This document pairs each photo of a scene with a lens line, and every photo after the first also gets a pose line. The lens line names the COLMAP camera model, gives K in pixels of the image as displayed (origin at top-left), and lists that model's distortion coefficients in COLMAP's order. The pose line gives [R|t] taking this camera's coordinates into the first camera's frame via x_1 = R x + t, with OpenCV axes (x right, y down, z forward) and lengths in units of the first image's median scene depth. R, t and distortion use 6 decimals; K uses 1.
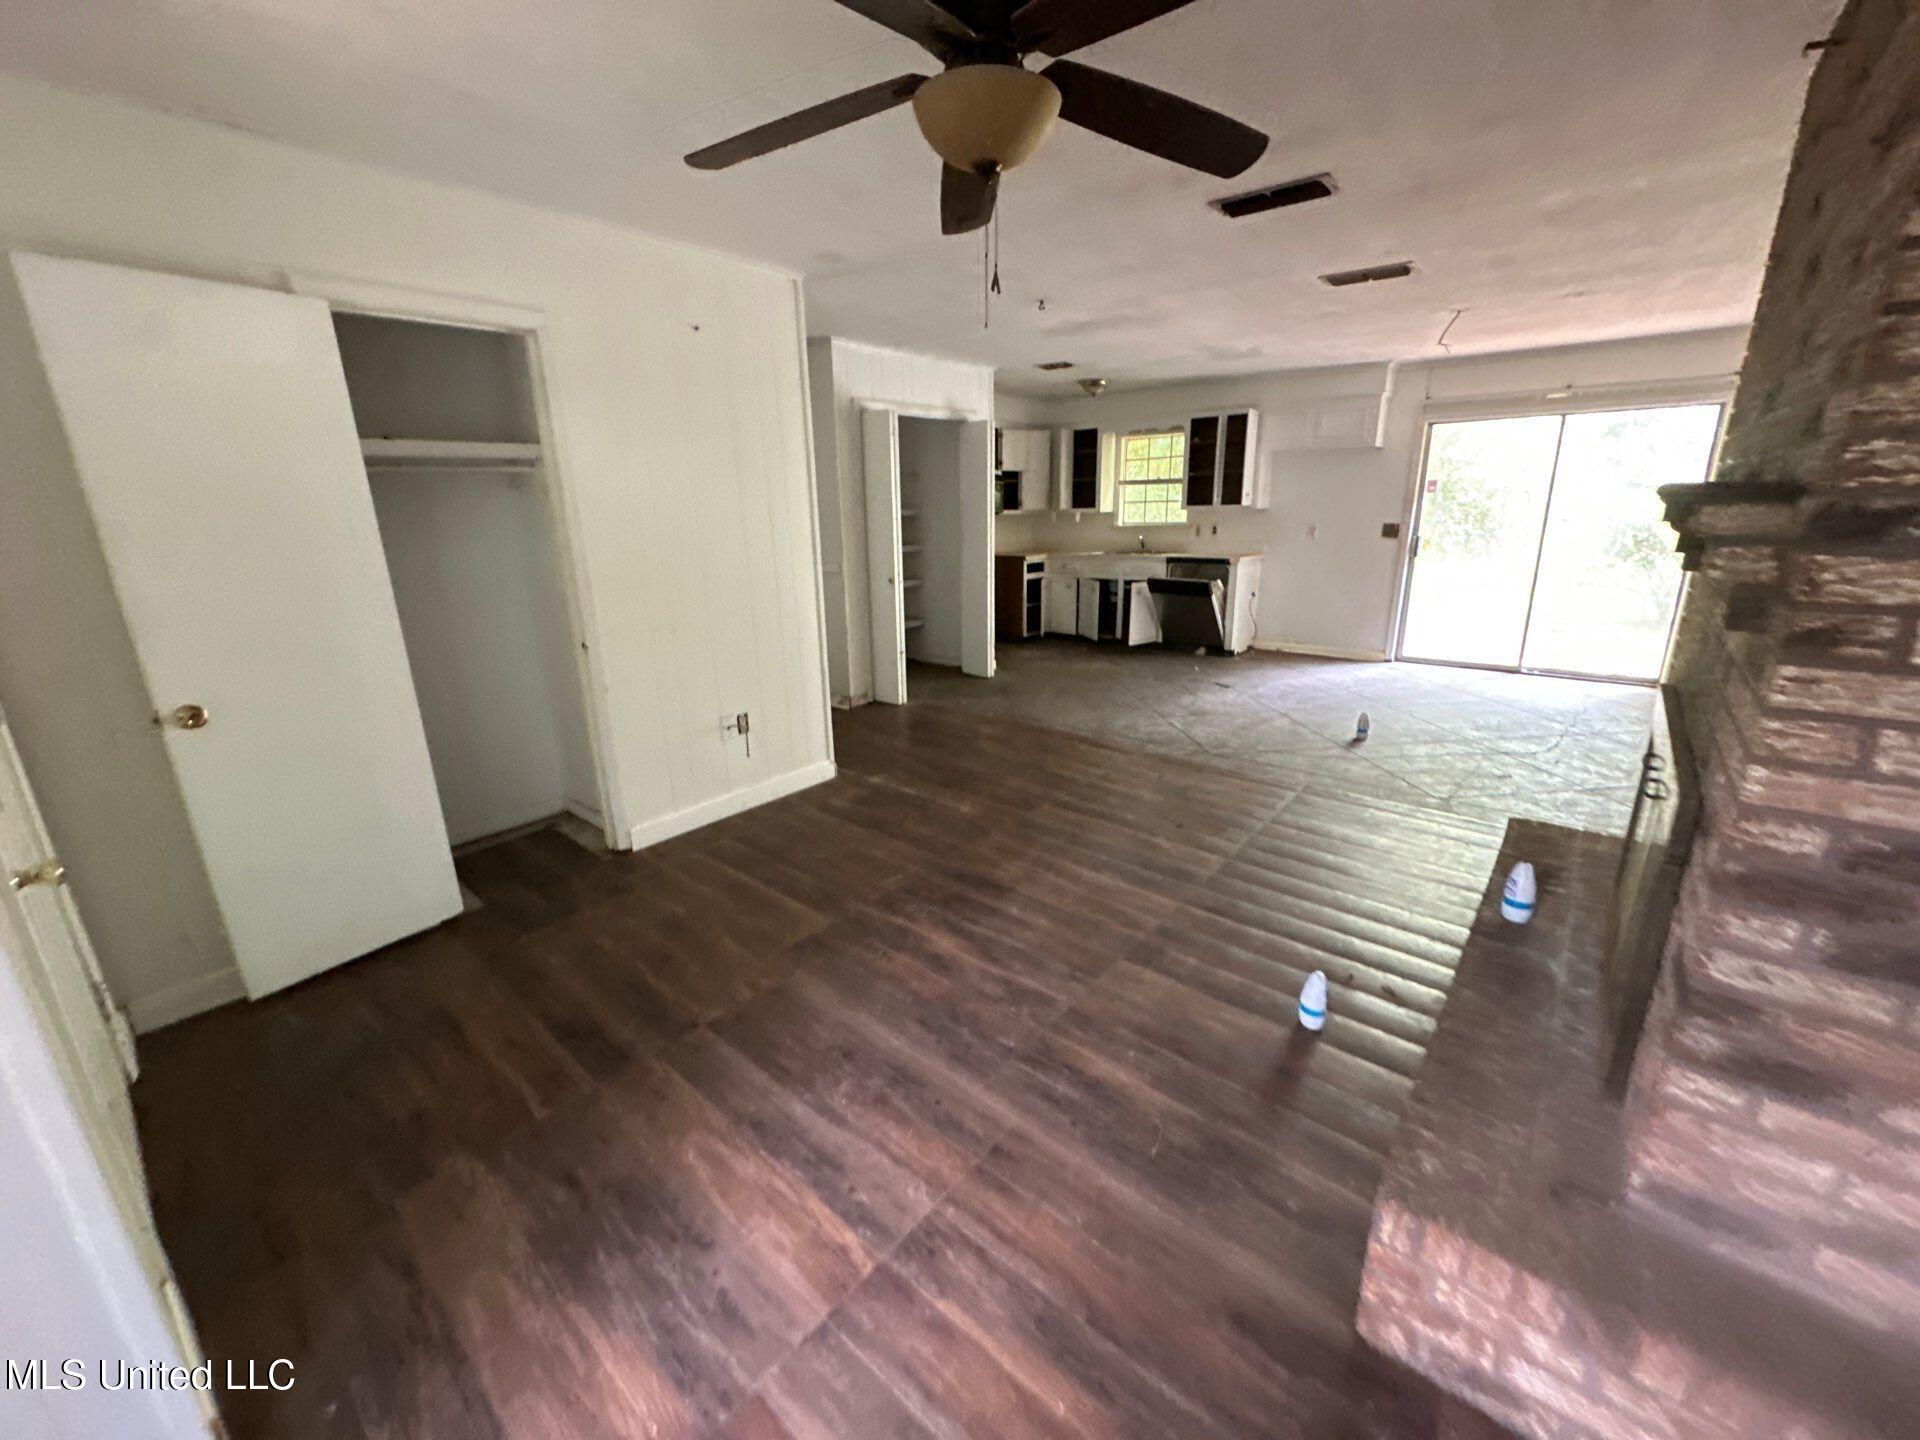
lens RADIAL K [[750.3, 0, 962.3], [0, 750.3, 713.7], [0, 0, 1]] dist [-0.000635, 0.000122]
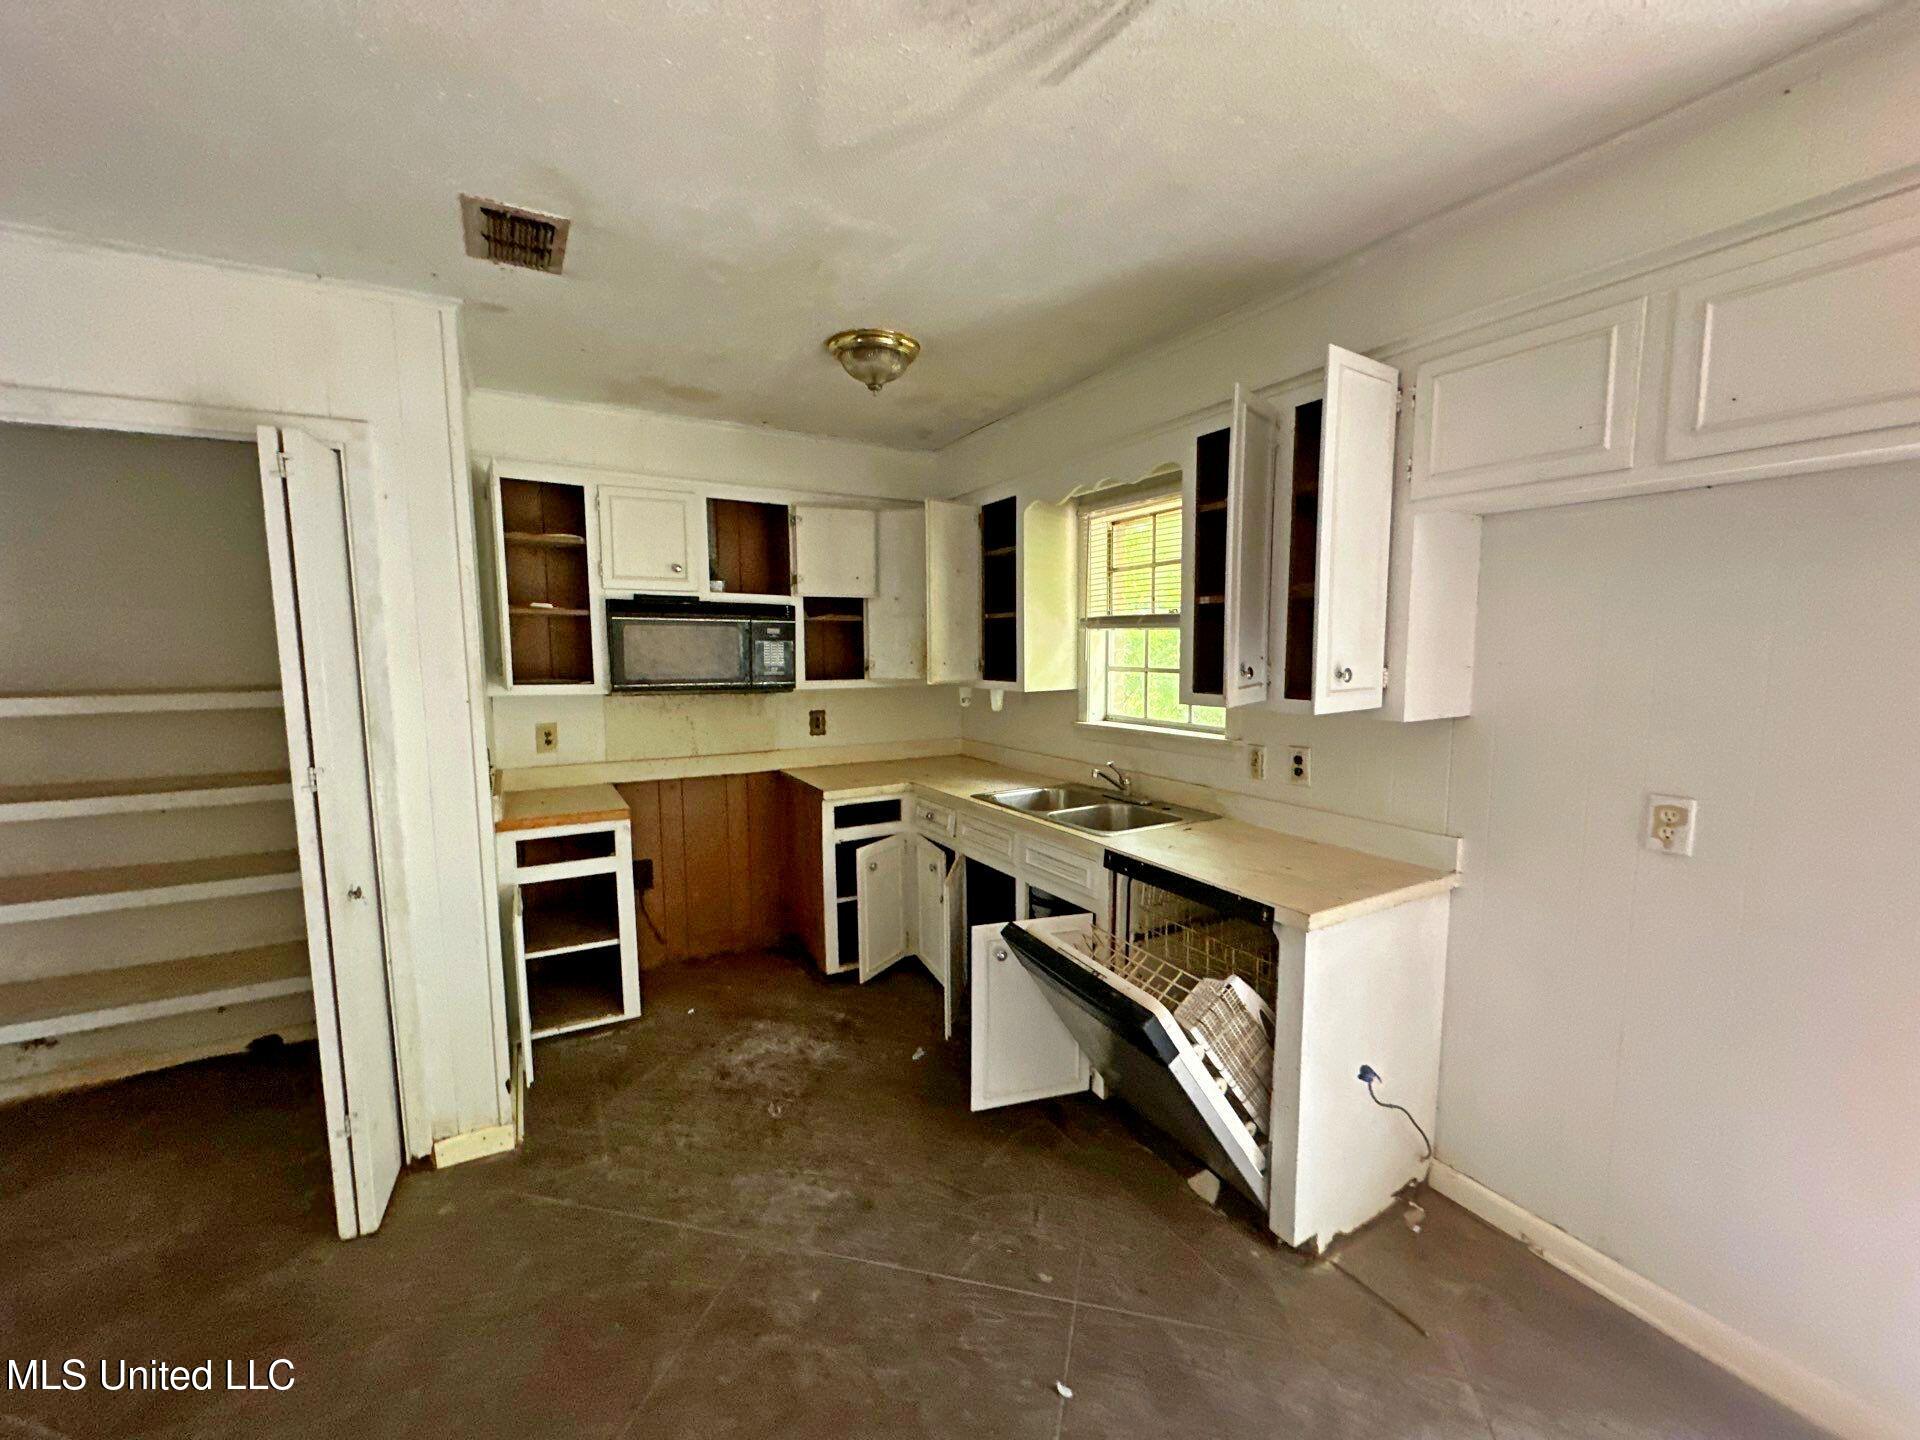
lens RADIAL K [[767.7, 0, 960.0], [0, 767.7, 720.0], [0, 0, 1]] dist [-0.003258, 0.000536]
pose [[0.940890, 0.048852, -0.335170, 0.316578], [-0.104682, 0.983040, -0.150582, -0.203907], [0.322129, 0.176768, 0.930046, 0.657424]]
